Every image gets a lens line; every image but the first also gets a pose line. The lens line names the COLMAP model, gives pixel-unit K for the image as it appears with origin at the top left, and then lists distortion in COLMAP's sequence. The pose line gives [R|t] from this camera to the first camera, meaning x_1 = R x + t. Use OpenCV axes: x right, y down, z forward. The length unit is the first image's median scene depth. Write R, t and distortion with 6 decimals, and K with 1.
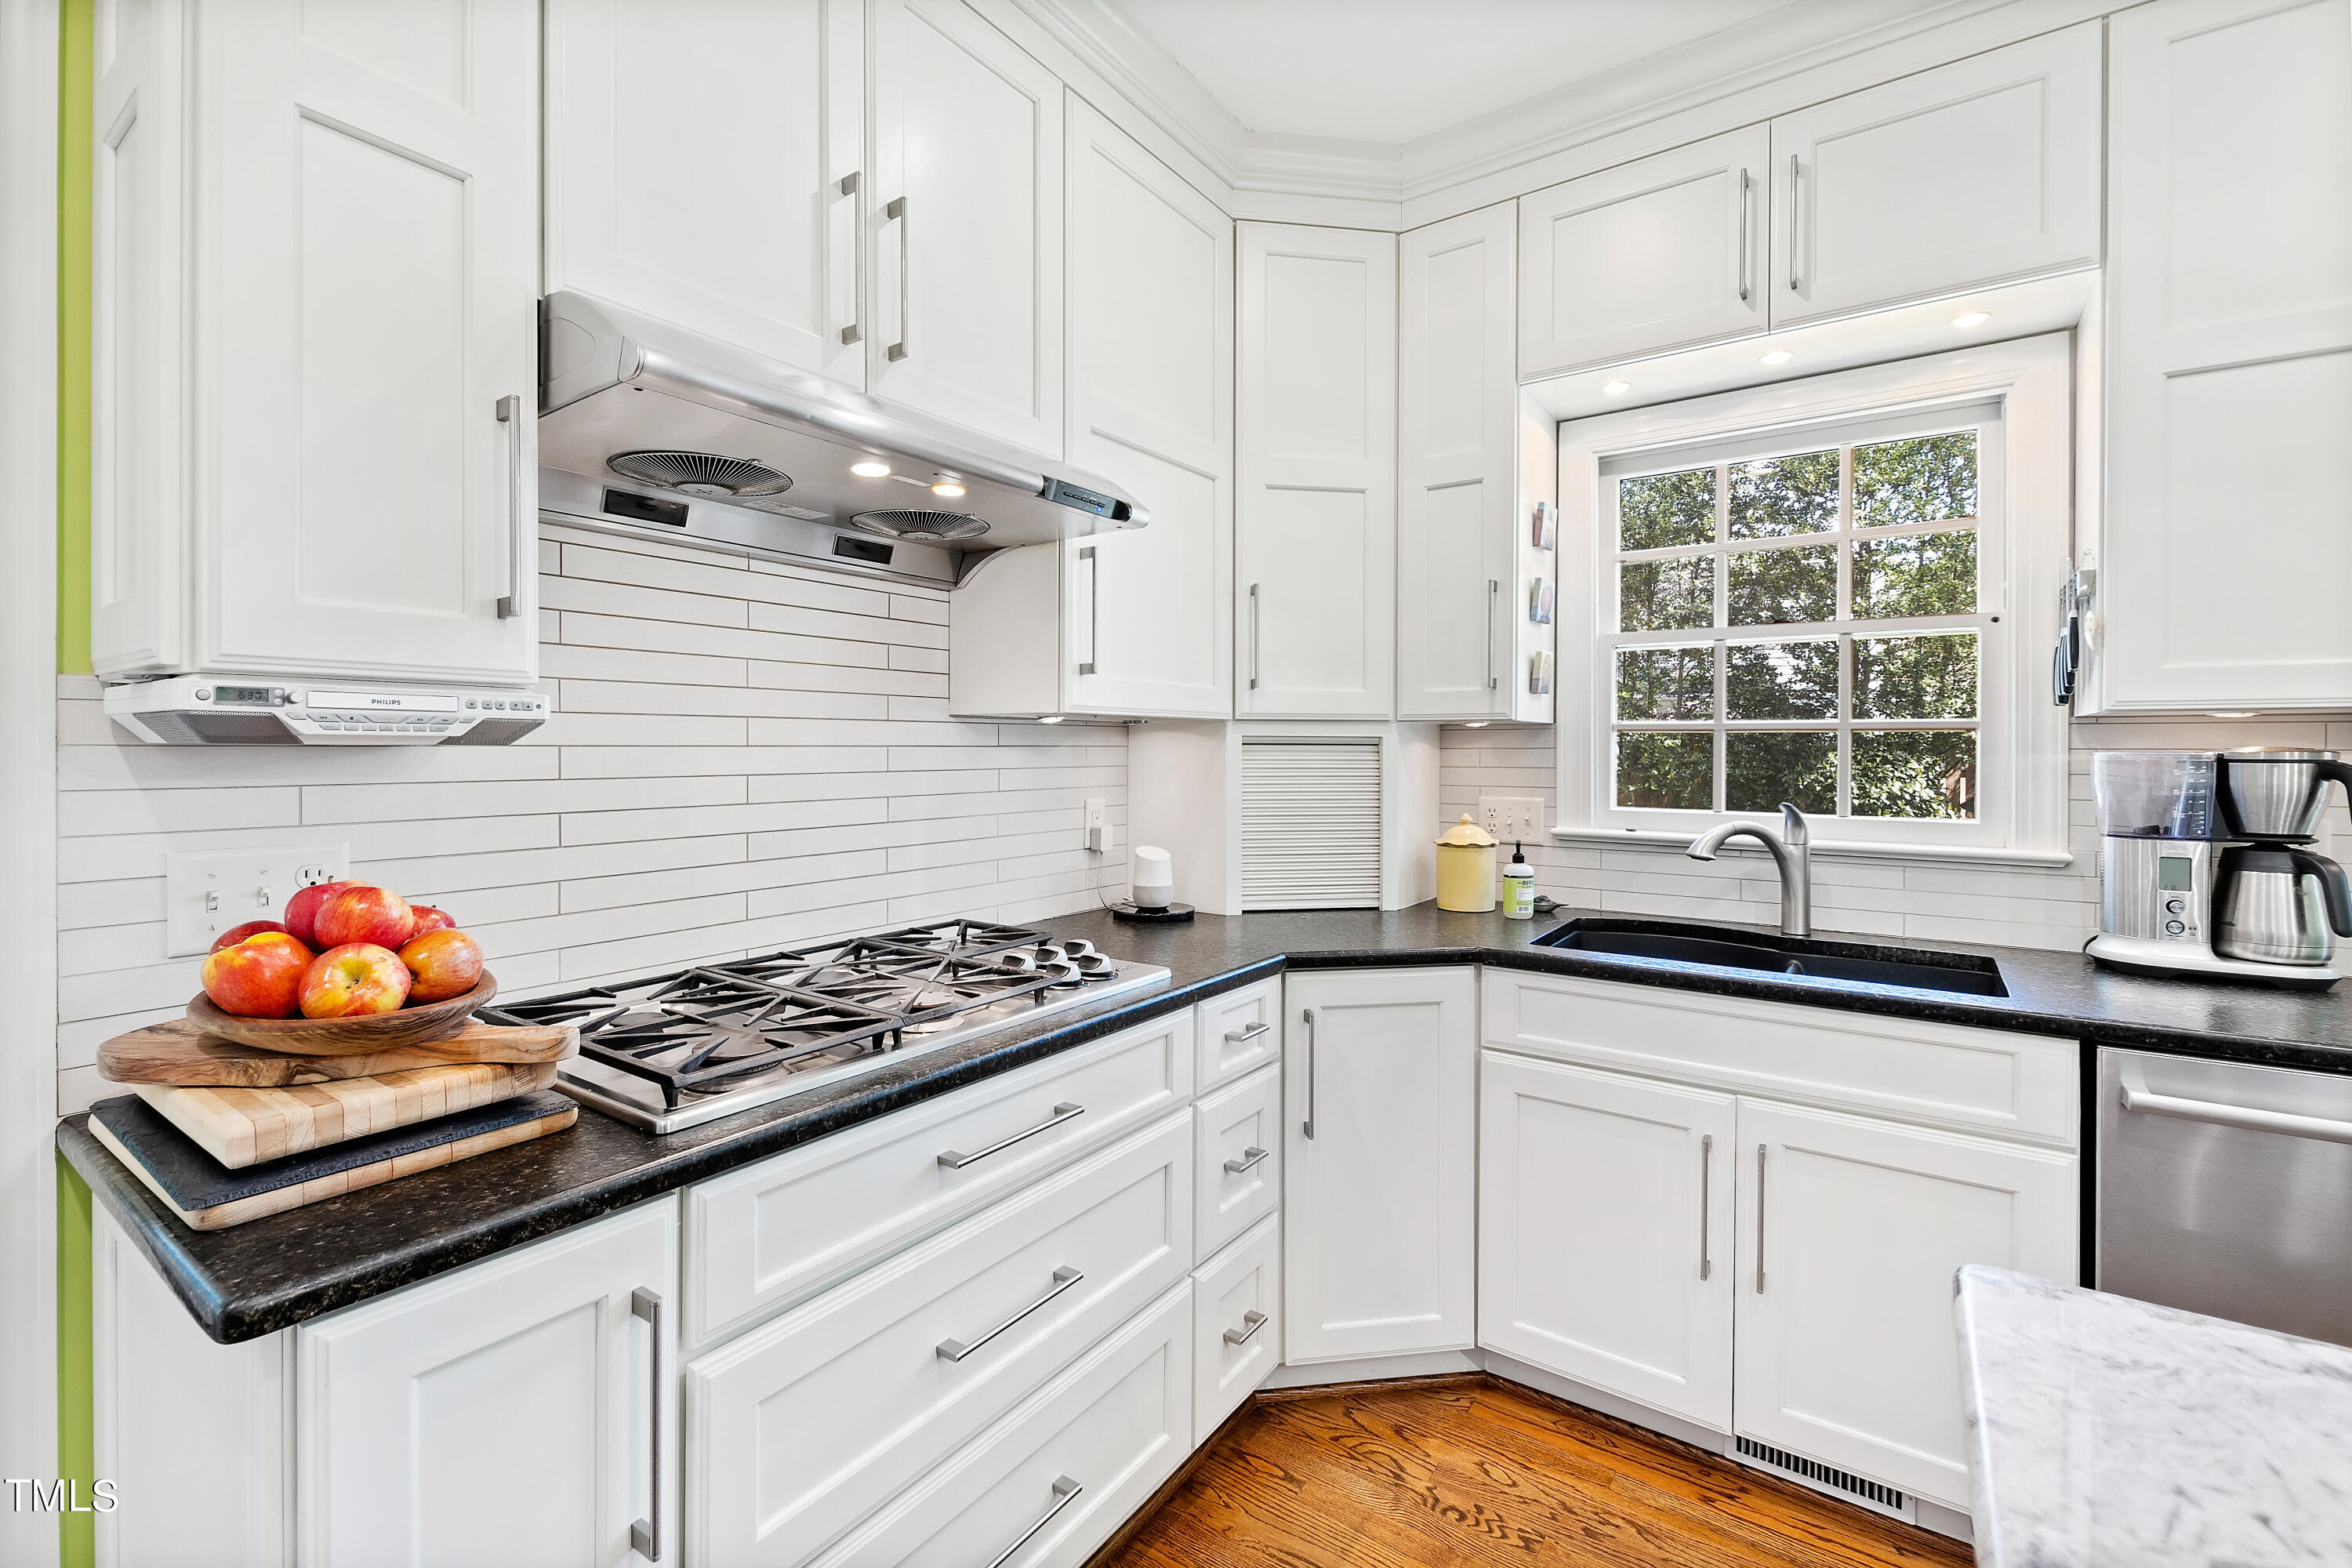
lens RADIAL K [[1030.6, 0, 1189.6], [0, 1030.6, 769.3], [0, 0, 1]] dist [0.000996, -0.000927]
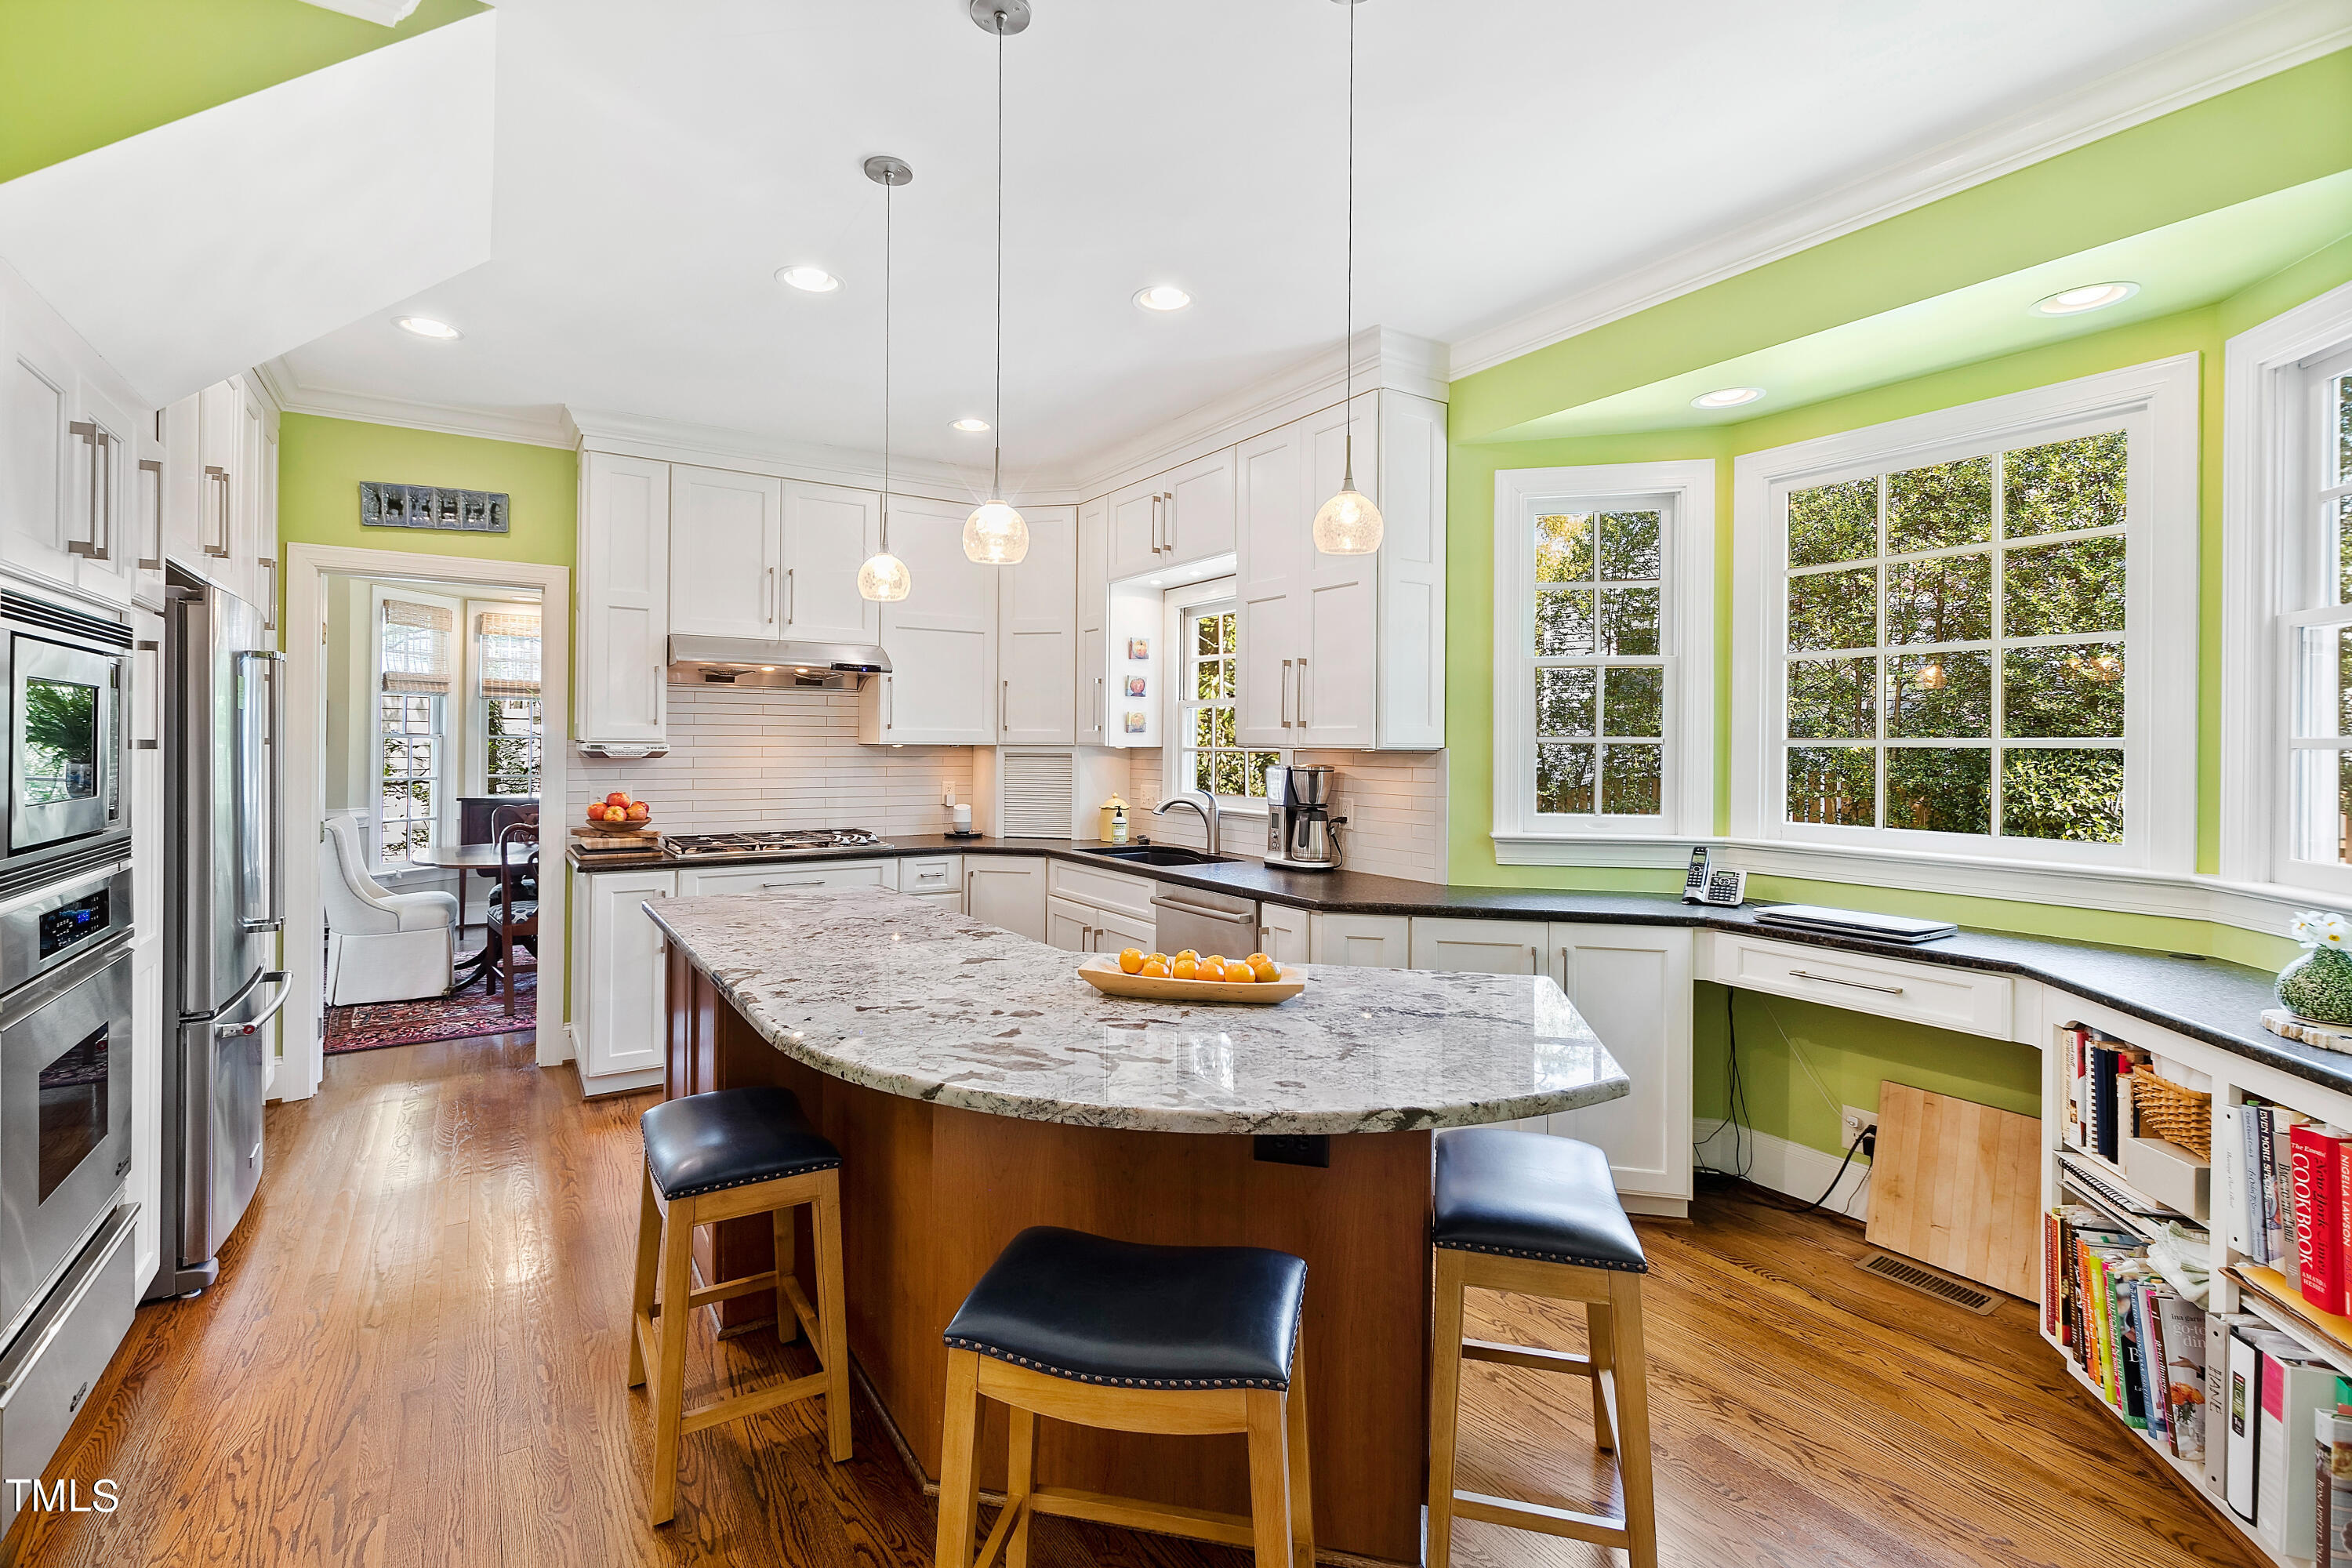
lens RADIAL K [[1030.6, 0, 1164.3], [0, 1030.6, 766.4], [0, 0, 1]] dist [0.000996, -0.000927]
pose [[0.931688, 0.012718, -0.363037, 1.431126], [-0.013418, 0.999910, 0.000593, -0.012853], [0.363011, 0.004319, 0.931775, -1.075768]]
